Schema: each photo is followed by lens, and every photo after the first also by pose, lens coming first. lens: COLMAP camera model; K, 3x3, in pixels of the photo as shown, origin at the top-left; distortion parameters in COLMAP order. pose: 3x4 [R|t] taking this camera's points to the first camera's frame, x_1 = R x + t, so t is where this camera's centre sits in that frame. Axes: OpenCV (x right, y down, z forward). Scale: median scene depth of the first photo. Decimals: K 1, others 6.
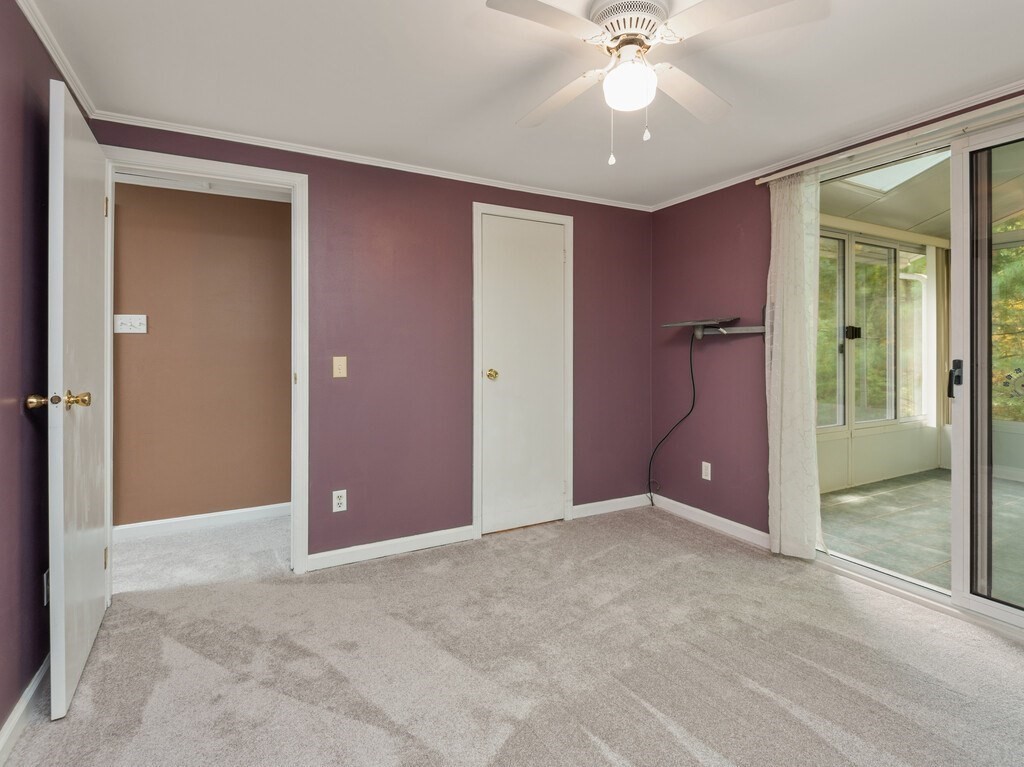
lens RADIAL K [[521.8, 0, 508.4], [0, 521.8, 347.1], [0, 0, 1]] dist [0.025260, -0.034287]
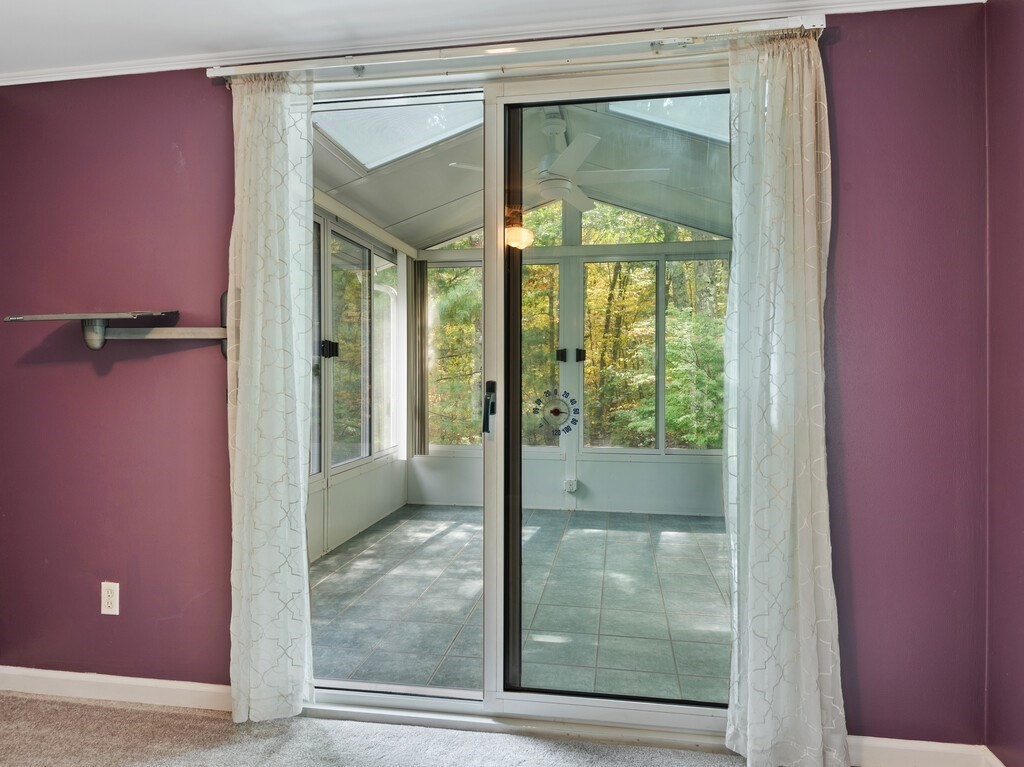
lens RADIAL K [[627.1, 0, 517.2], [0, 627.1, 374.7], [0, 0, 1]] dist [0.052883, -0.034995]
pose [[0.600341, -0.001807, 0.799742, 0.123147], [-0.000327, 0.999997, 0.002505, 0.009377], [-0.799744, -0.001766, 0.600338, 0.320210]]
